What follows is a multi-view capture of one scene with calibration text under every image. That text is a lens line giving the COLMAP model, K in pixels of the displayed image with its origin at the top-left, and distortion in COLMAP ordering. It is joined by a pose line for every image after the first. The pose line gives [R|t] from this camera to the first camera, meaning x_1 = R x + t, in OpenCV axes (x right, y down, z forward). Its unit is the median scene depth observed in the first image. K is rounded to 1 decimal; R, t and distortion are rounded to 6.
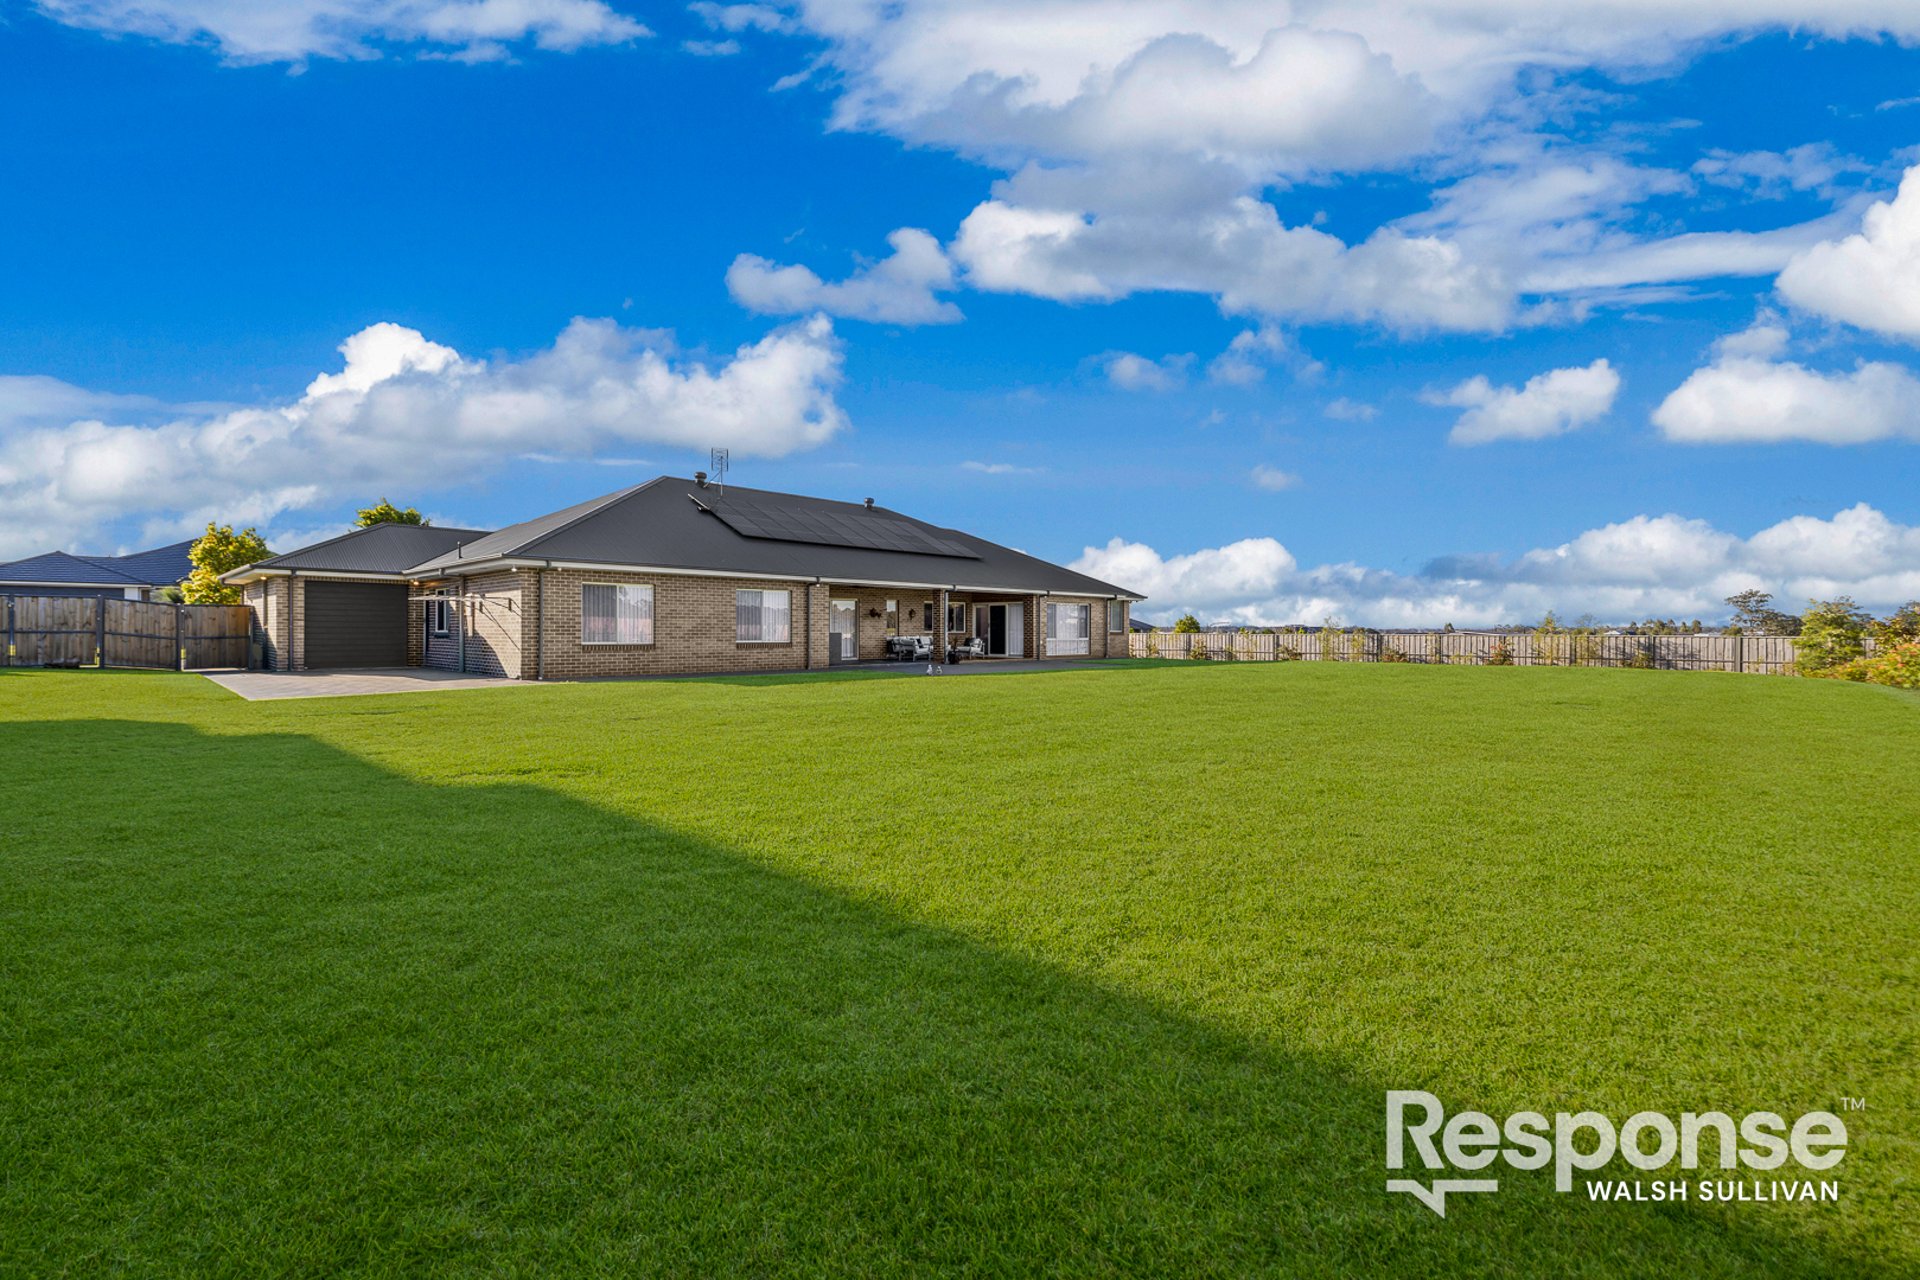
lens RADIAL K [[831.8, 0, 950.9], [0, 831.8, 633.8], [0, 0, 1]] dist [0.002962, 0.000195]
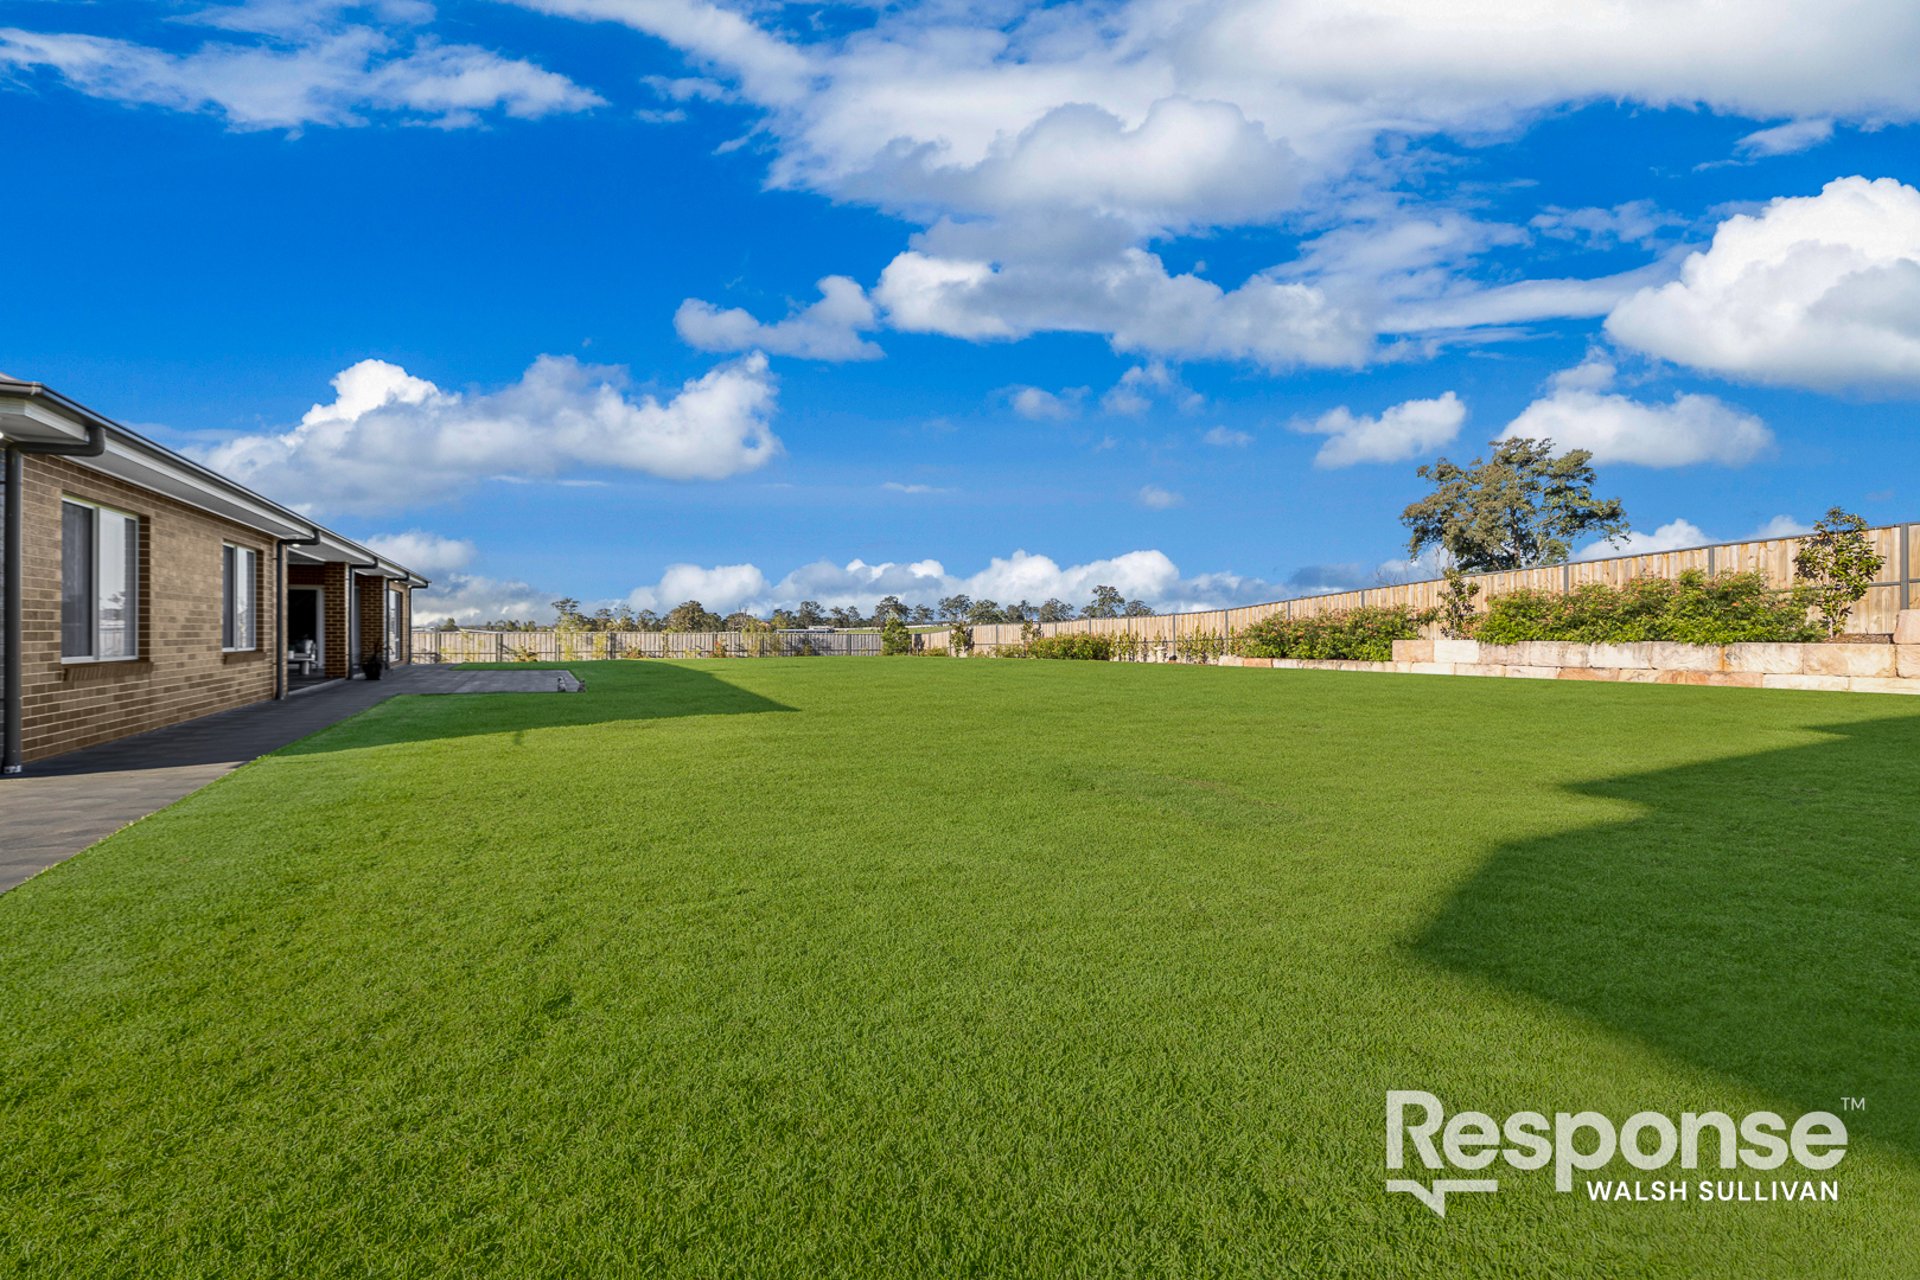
lens RADIAL K [[831.8, 0, 950.9], [0, 831.8, 633.8], [0, 0, 1]] dist [0.002962, 0.000195]
pose [[1.000000, -0.000218, -0.000435, 0.105407], [0.000218, 1.000000, -0.000228, -0.001566], [0.000435, 0.000228, 1.000000, -0.127966]]
